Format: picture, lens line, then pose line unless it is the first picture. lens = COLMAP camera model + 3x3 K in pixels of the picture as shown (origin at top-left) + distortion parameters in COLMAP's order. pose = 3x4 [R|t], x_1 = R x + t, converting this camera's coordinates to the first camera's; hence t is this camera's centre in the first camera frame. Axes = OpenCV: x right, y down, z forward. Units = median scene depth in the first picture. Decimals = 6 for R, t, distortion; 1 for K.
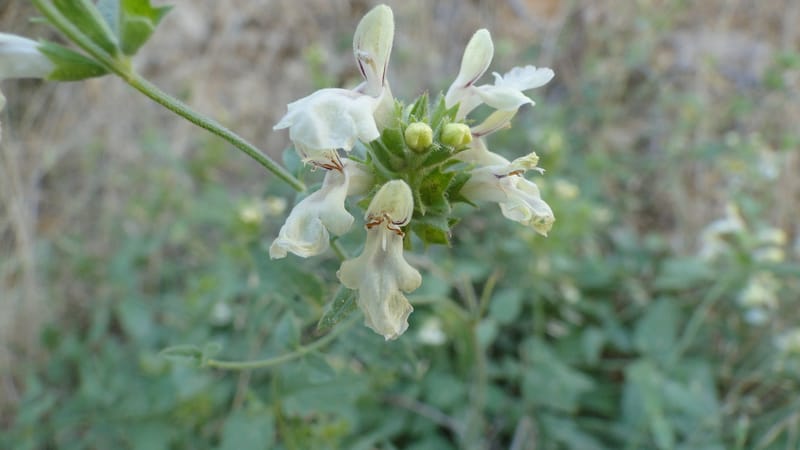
lens RADIAL K [[657.9, 0, 396.9], [0, 657.9, 227.5], [0, 0, 1]] dist [-0.017469, -0.013997]
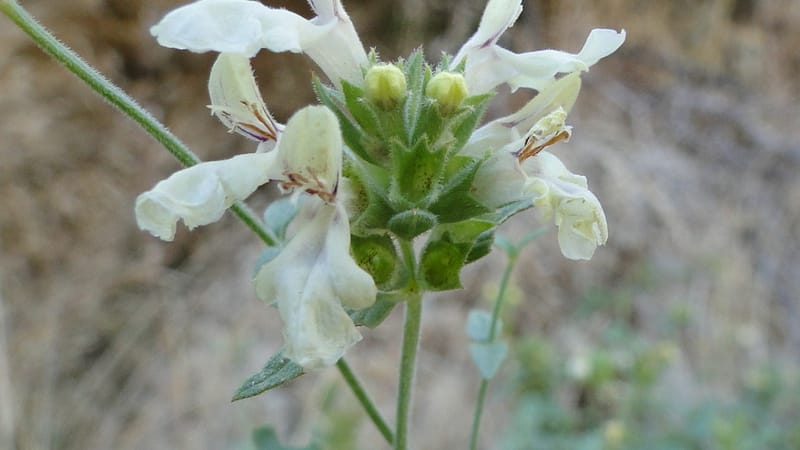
lens RADIAL K [[1182.1, 0, 453.8], [0, 1182.1, 218.1], [0, 0, 1]] dist [-0.010317, 0.000000]
pose [[0.974346, -0.023318, -0.223845, 0.356703], [-0.065078, 0.922935, -0.379416, 0.429753], [0.215441, 0.384250, 0.897740, -0.035409]]
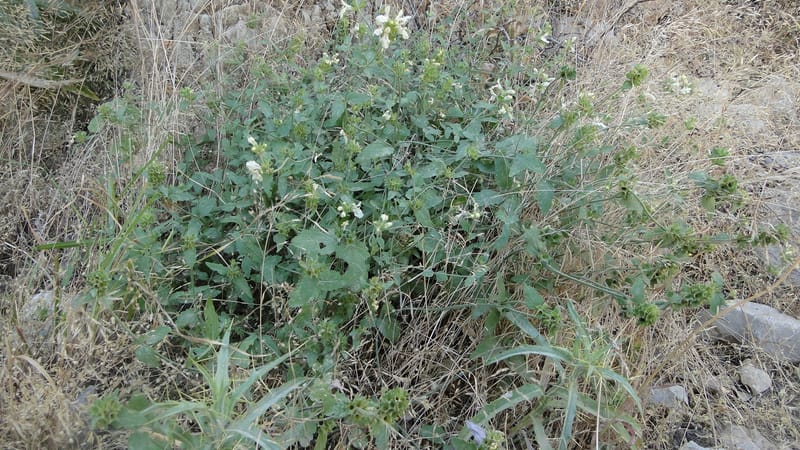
lens RADIAL K [[657.9, 0, 402.3], [0, 657.9, 225.9], [0, 0, 1]] dist [-0.017469, -0.013997]
pose [[0.993346, 0.081056, 0.081815, -0.271565], [-0.085487, 0.994972, 0.052179, 1.776754], [-0.077174, -0.058826, 0.995281, -6.679508]]
